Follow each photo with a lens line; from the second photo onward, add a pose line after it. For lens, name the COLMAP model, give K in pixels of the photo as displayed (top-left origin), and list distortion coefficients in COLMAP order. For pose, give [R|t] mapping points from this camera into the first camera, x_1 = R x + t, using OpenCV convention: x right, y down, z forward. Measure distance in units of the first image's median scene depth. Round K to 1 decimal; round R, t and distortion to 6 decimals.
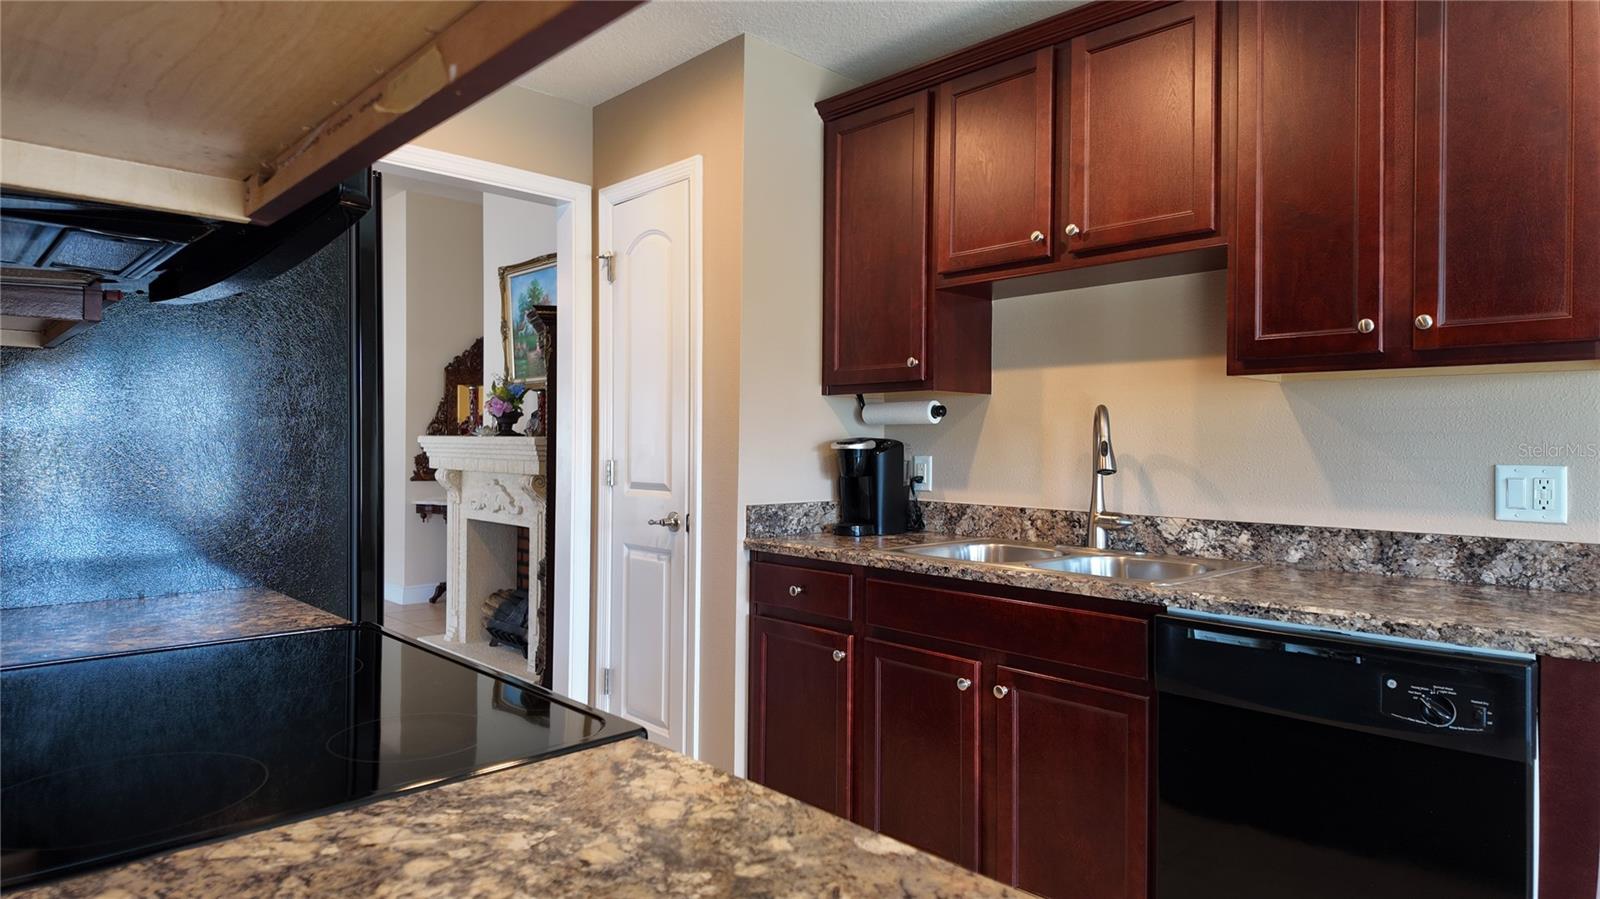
lens RADIAL K [[947.3, 0, 800.1], [0, 947.3, 449.3], [0, 0, 1]] dist [0.002161, -0.000683]
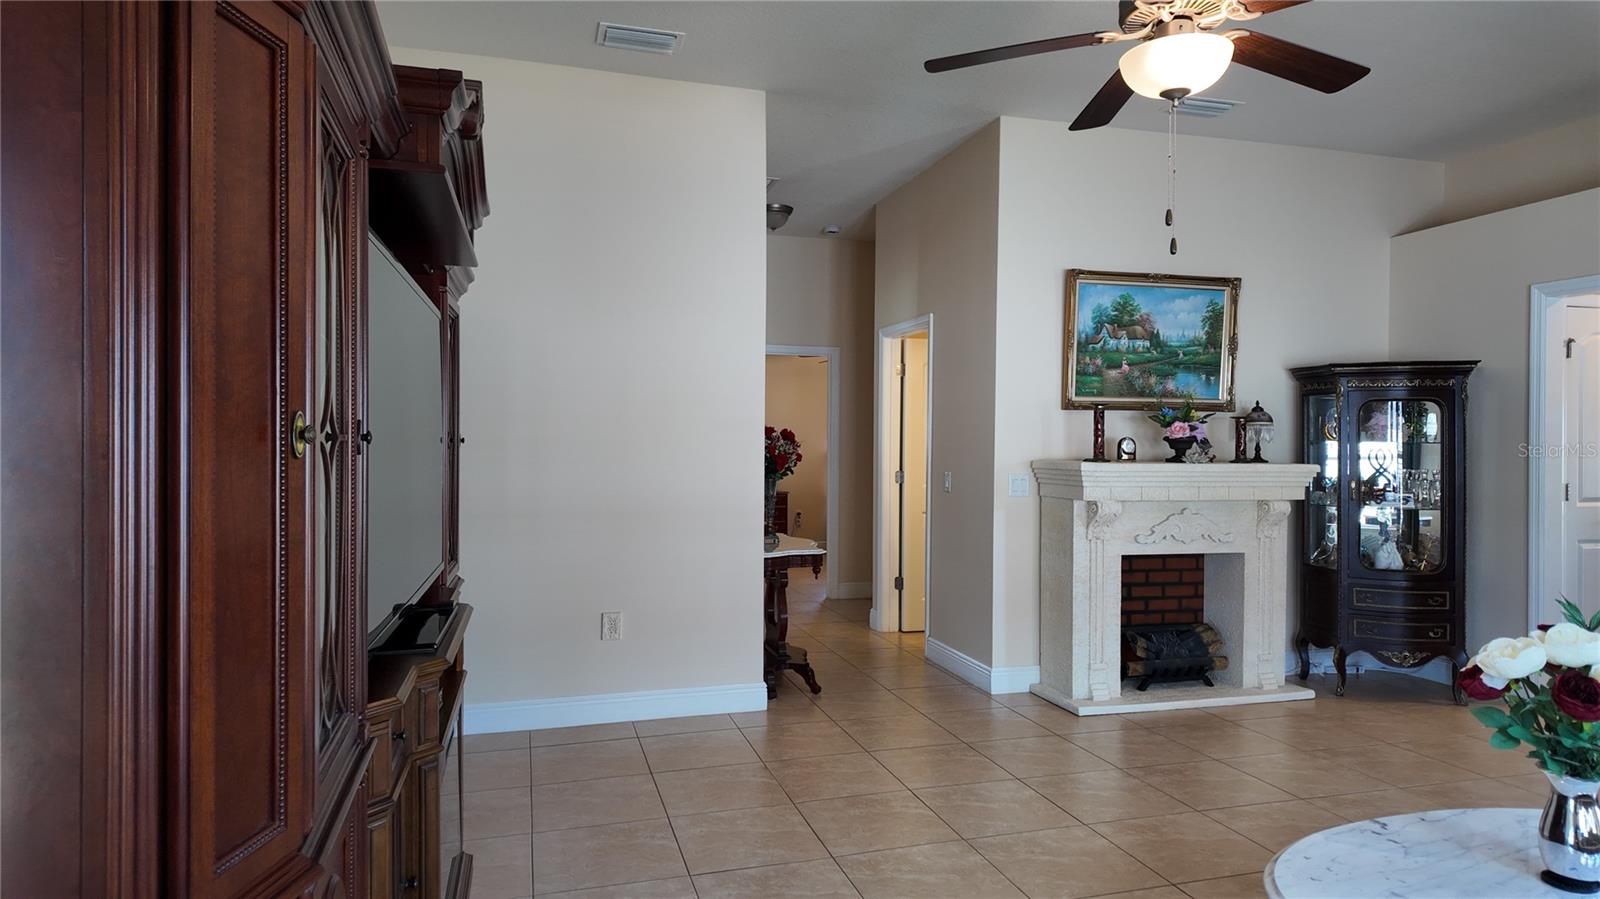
lens RADIAL K [[947.3, 0, 793.9], [0, 947.3, 444.5], [0, 0, 1]] dist [0.002161, -0.000683]
pose [[0.472476, -0.007701, 0.881310, -1.256846], [0.001663, 0.999968, 0.007846, -0.037769], [-0.881342, -0.002242, 0.472474, 0.842894]]
